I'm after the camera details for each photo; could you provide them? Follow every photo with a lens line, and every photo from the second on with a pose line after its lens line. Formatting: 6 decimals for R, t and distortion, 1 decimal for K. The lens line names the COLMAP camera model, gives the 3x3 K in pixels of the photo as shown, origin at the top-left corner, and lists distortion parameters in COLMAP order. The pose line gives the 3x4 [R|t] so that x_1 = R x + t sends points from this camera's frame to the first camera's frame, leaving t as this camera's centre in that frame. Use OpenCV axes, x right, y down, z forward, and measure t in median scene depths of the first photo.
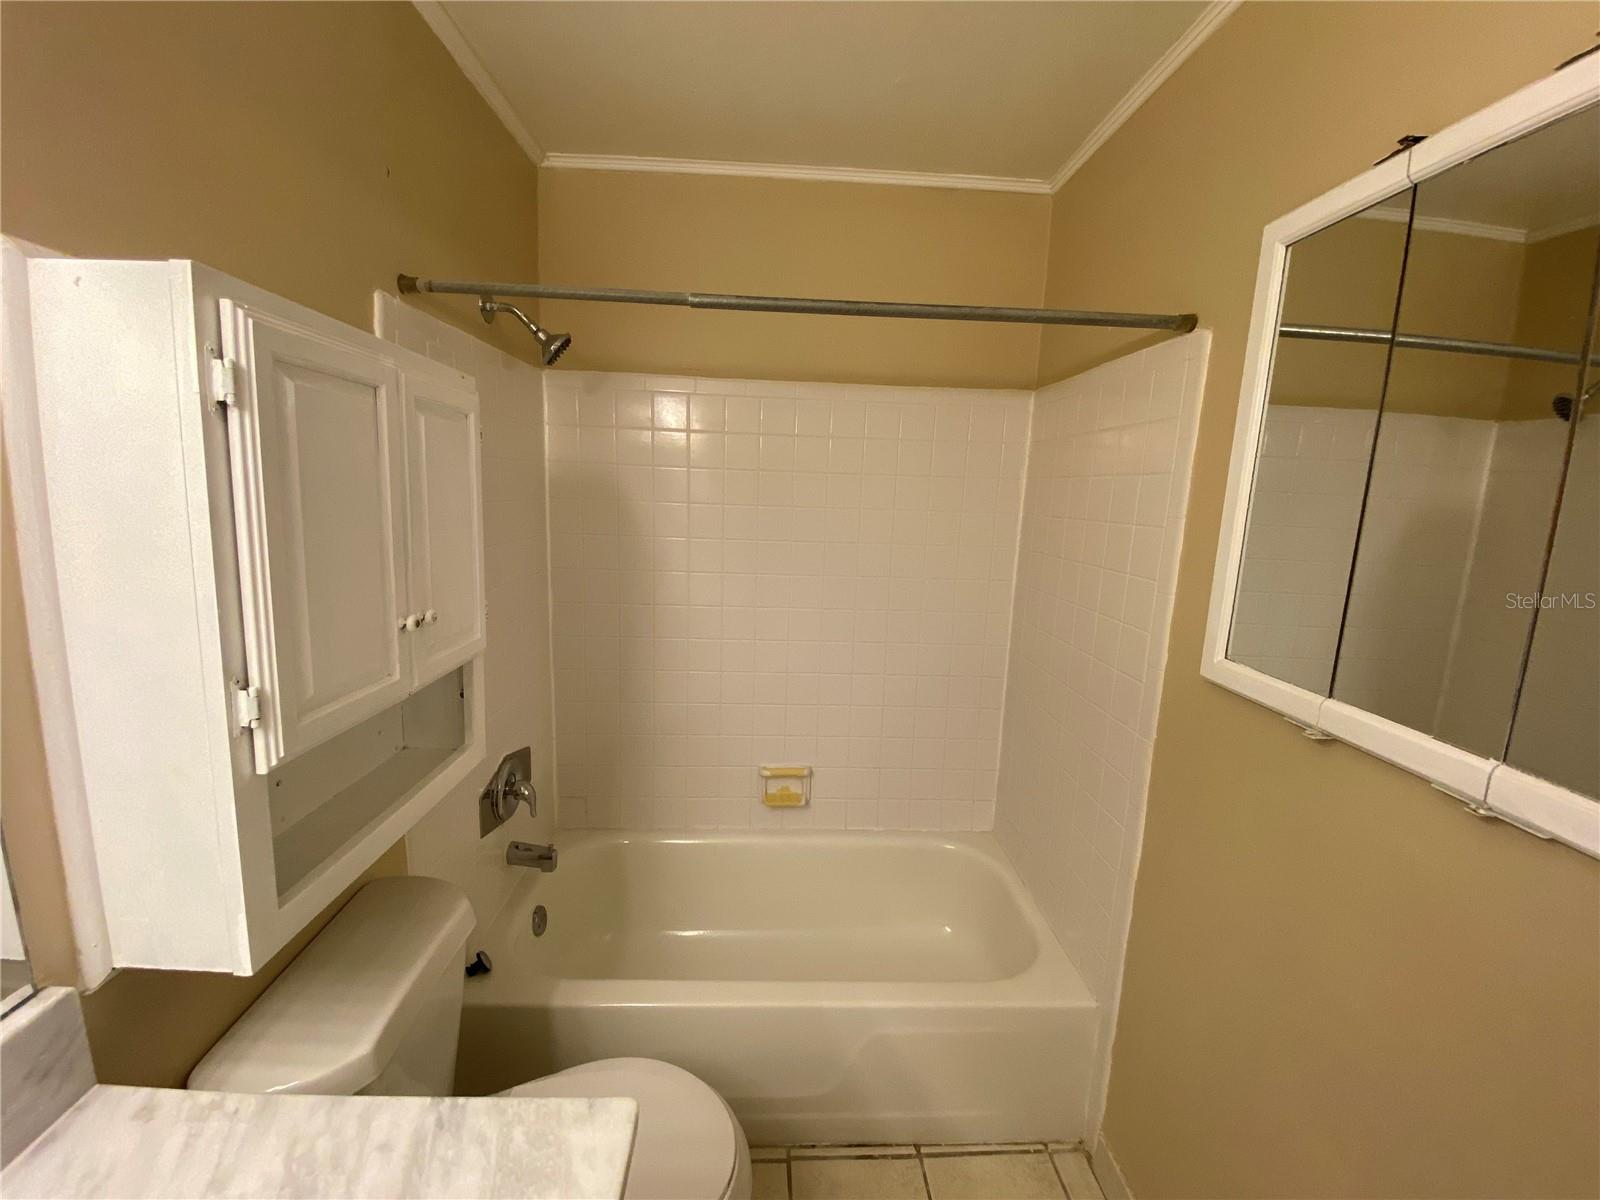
lens RADIAL K [[650.2, 0, 797.1], [0, 650.2, 577.6], [0, 0, 1]] dist [-0.001774, -0.005192]
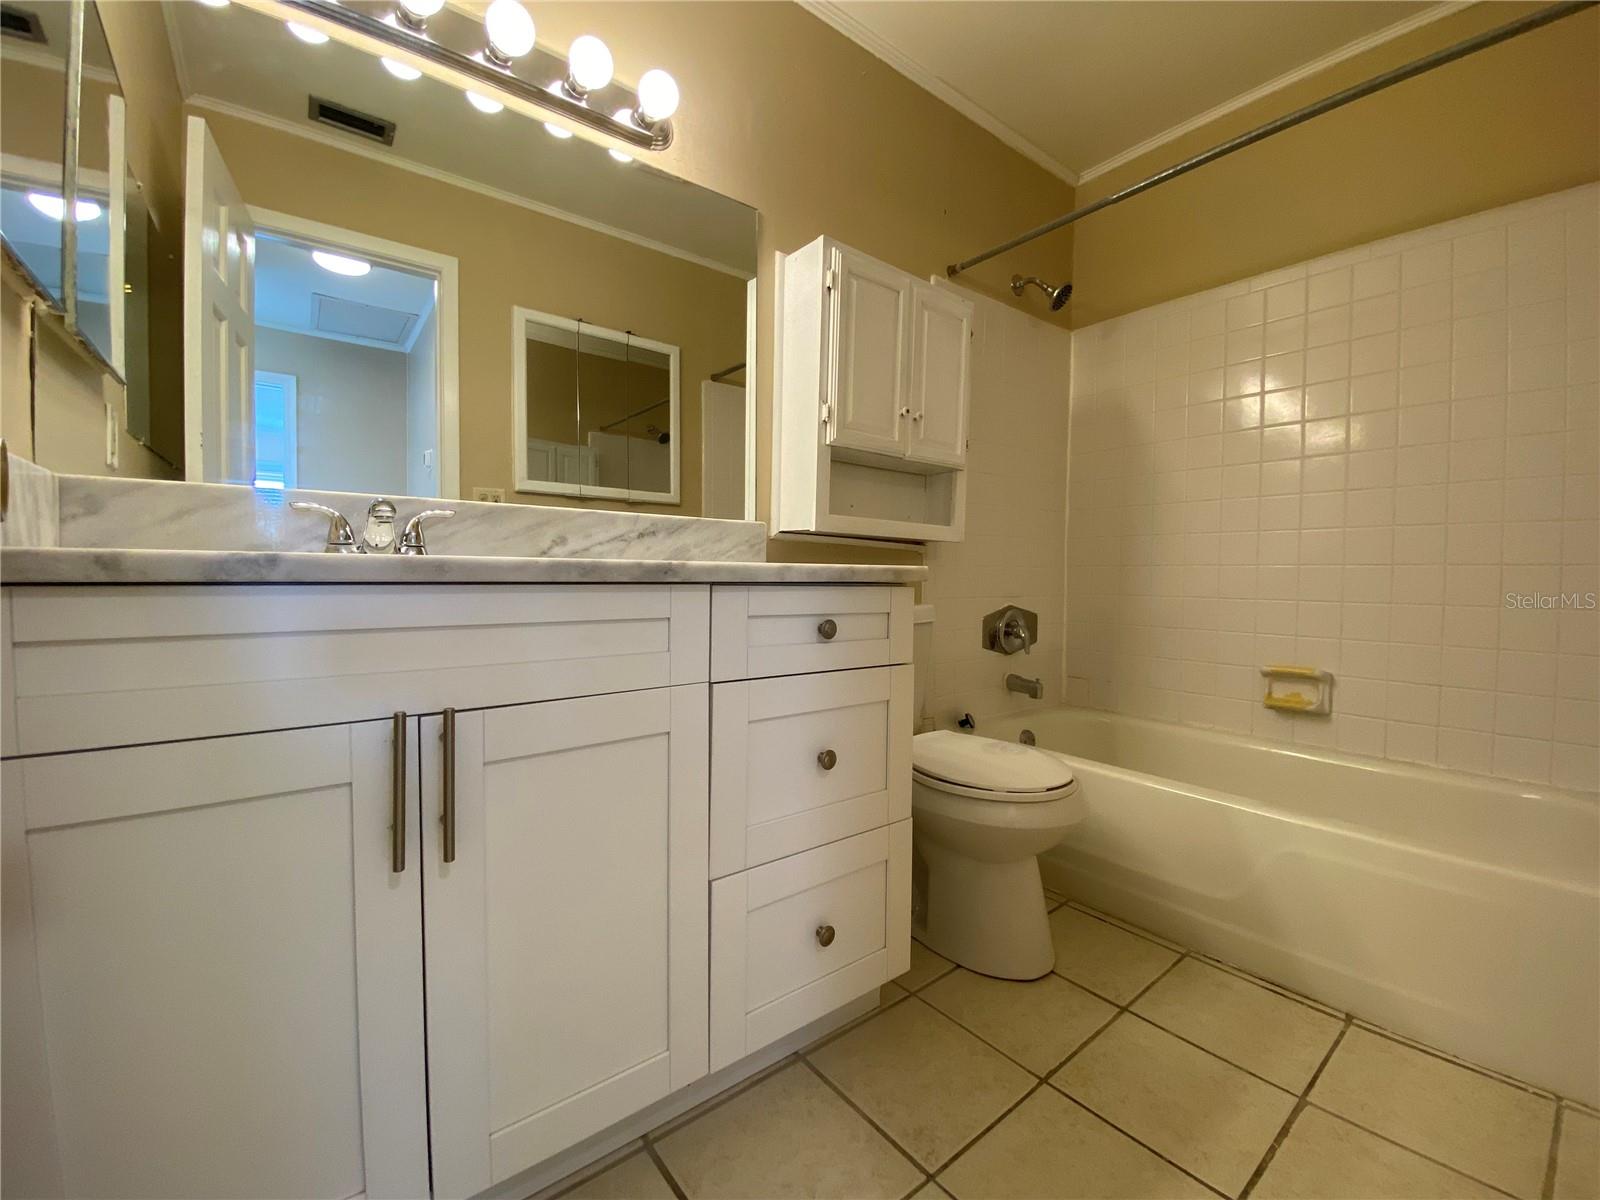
lens RADIAL K [[650.2, 0, 778.1], [0, 650.2, 588.8], [0, 0, 1]] dist [-0.001774, -0.005192]
pose [[0.558604, -0.004285, -0.829423, 0.796811], [-0.116797, 0.989616, -0.083773, 0.813359], [0.821170, 0.143670, 0.552303, -0.290903]]
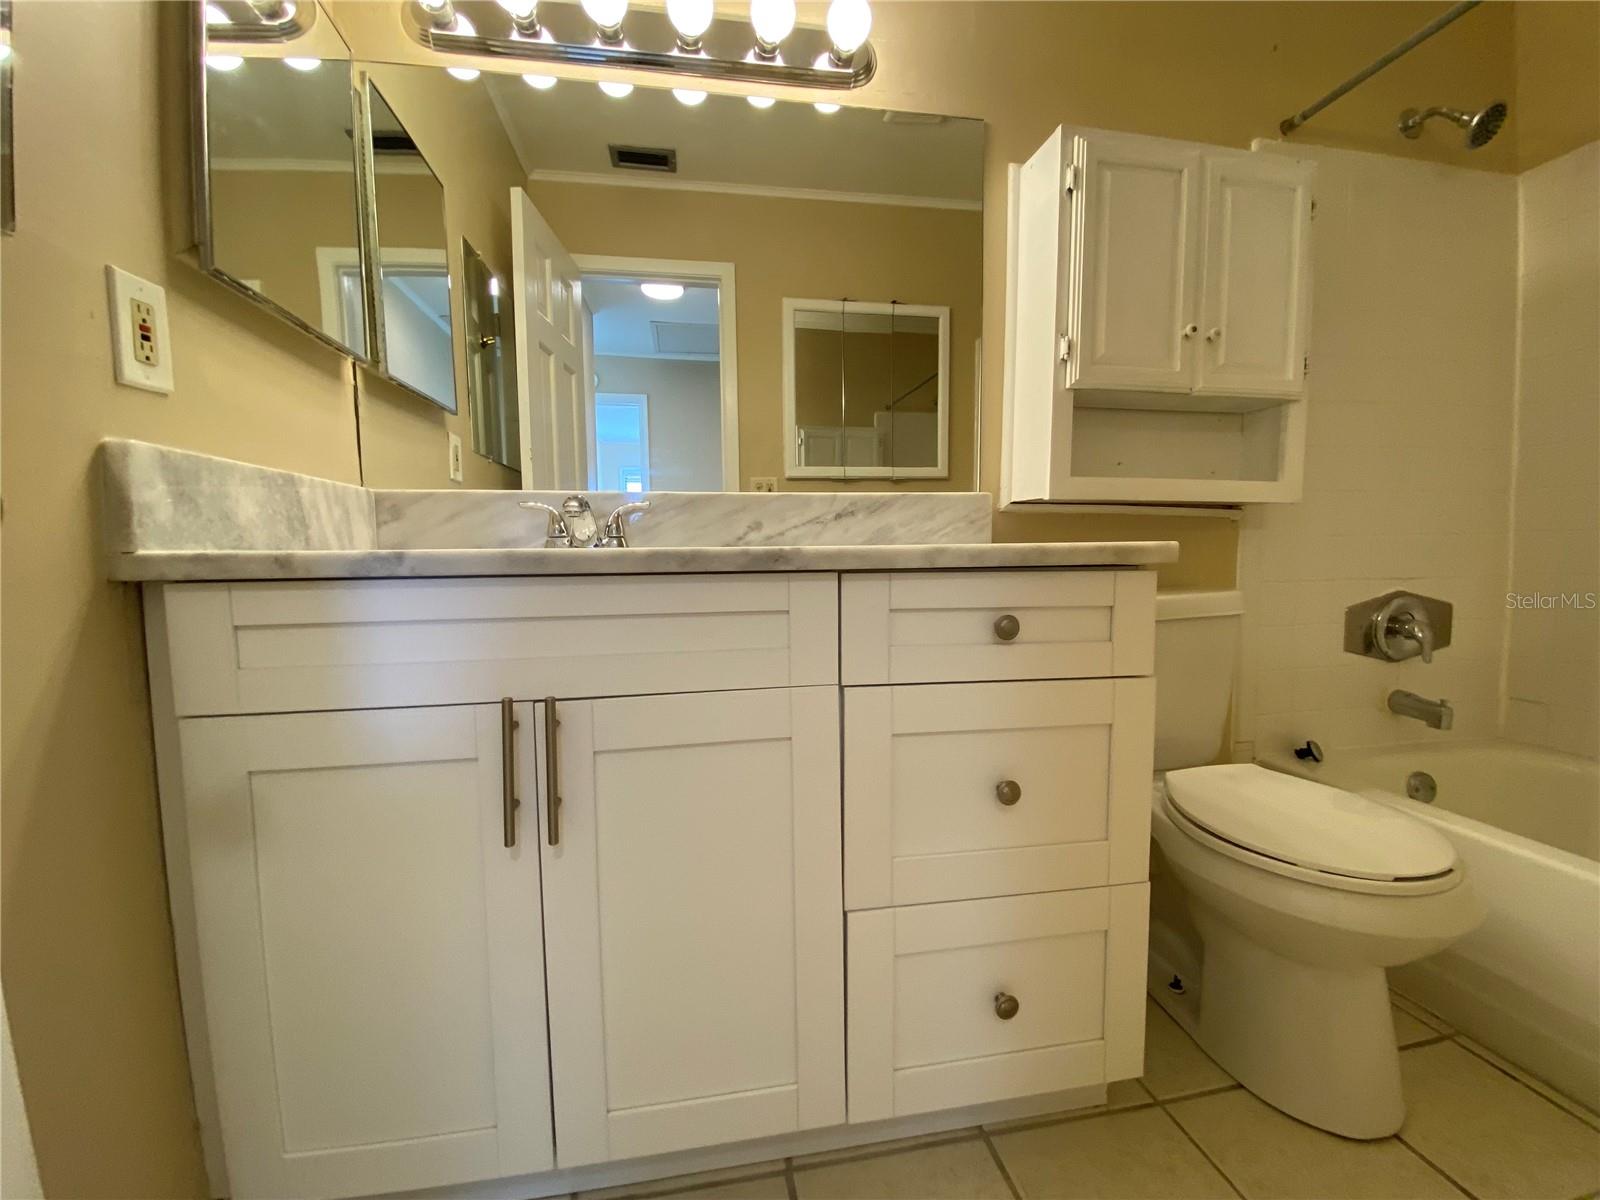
lens RADIAL K [[643.4, 0, 793.6], [0, 643.4, 591.4], [0, 0, 1]] dist [0.007622, -0.012994]
pose [[0.112901, 0.031449, -0.993108, 0.740092], [-0.133482, 0.990919, 0.016205, 0.746505], [0.984599, 0.130732, 0.116074, 0.060606]]
